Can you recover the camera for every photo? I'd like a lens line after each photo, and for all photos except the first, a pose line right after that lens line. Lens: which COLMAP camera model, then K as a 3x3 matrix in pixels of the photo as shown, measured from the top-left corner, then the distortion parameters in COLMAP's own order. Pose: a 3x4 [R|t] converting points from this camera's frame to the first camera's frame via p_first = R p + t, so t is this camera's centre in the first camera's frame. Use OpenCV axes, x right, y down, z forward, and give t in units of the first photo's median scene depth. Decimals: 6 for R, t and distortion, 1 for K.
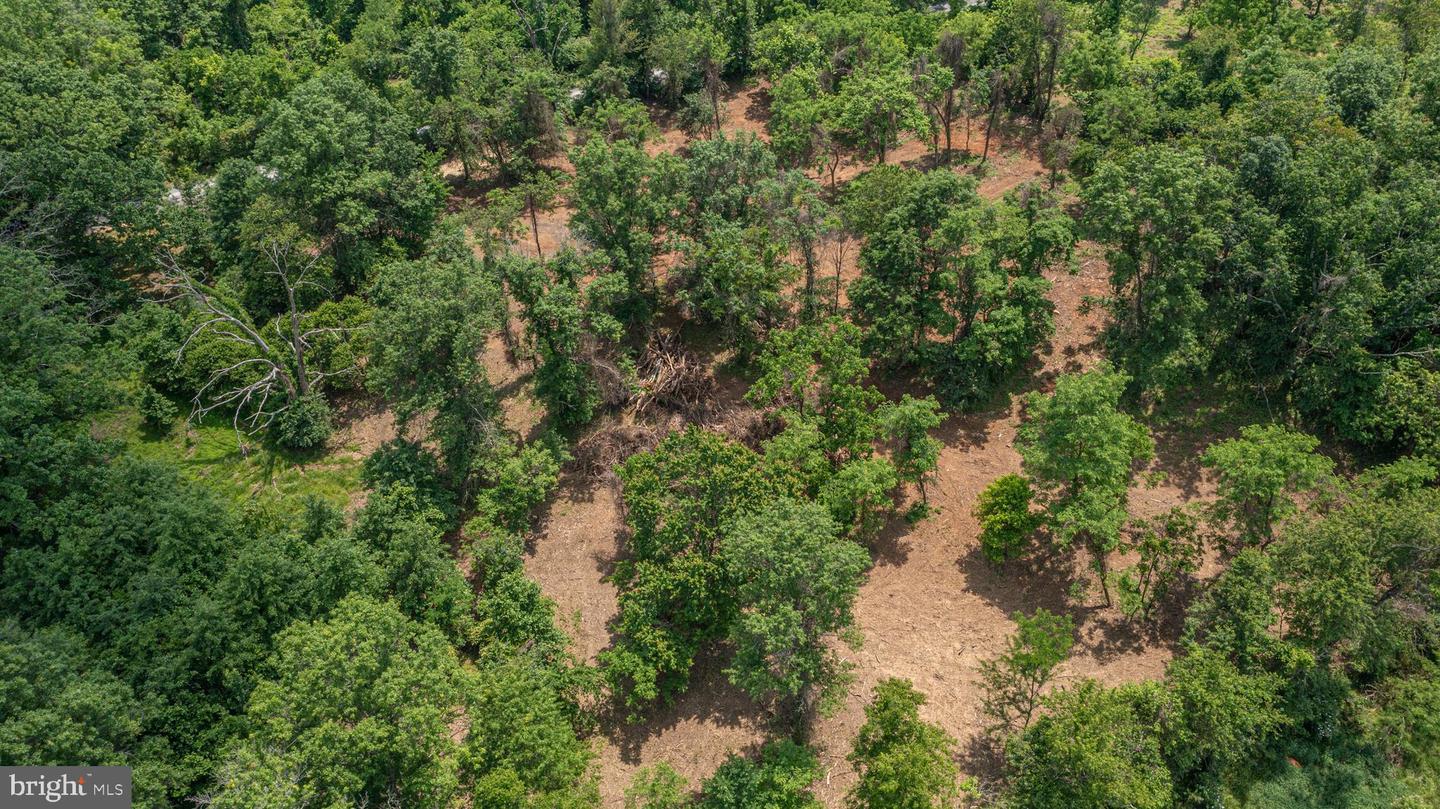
lens RADIAL K [[1147.8, 0, 720.0], [0, 1147.8, 404.5], [0, 0, 1]] dist [-0.000781, 0.002436]
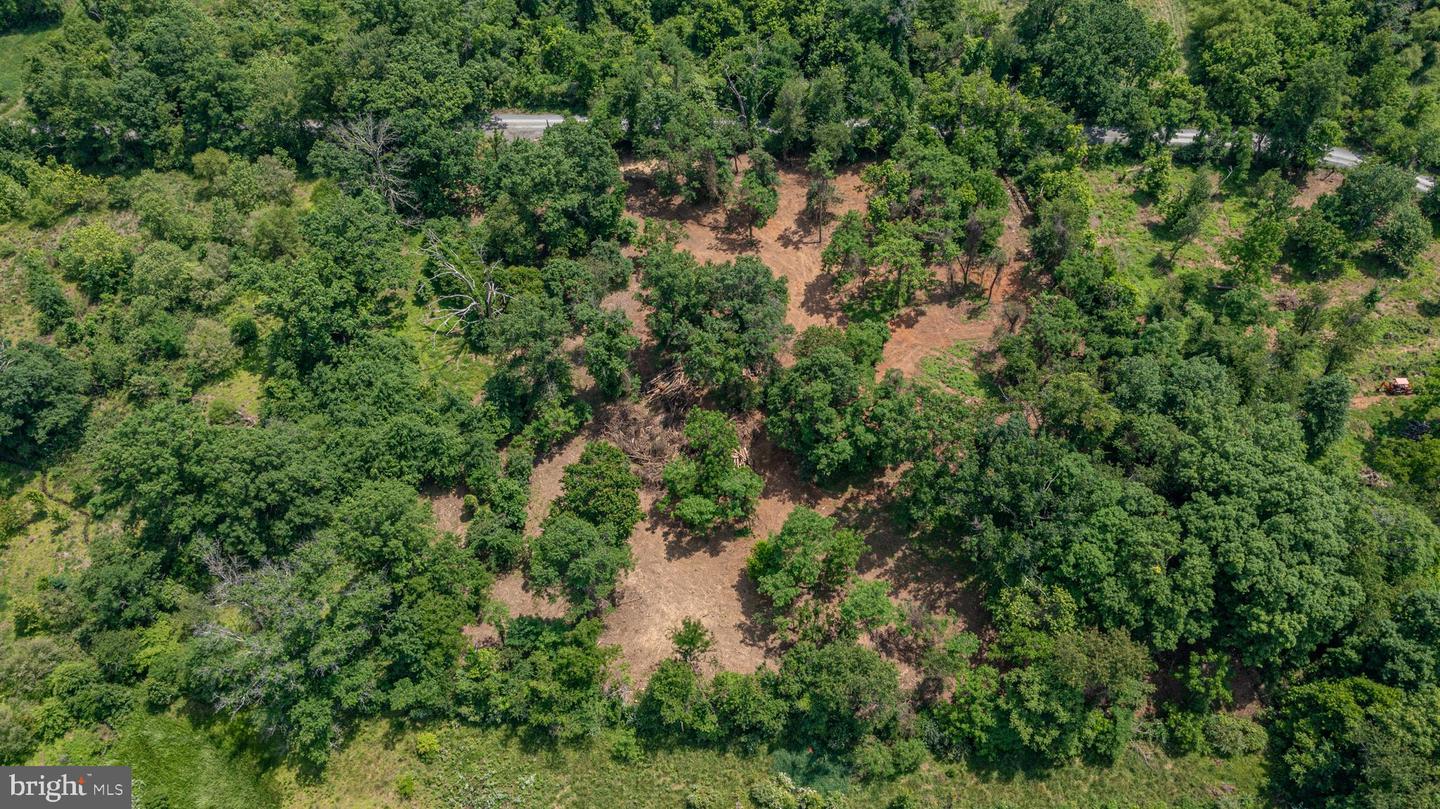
lens RADIAL K [[1147.8, 0, 720.0], [0, 1147.8, 404.5], [0, 0, 1]] dist [-0.000781, 0.002436]
pose [[0.869779, 0.398389, -0.291155, 0.538743], [-0.319044, 0.904162, 0.284081, -0.527655], [0.376426, -0.154196, 0.913525, -0.519930]]
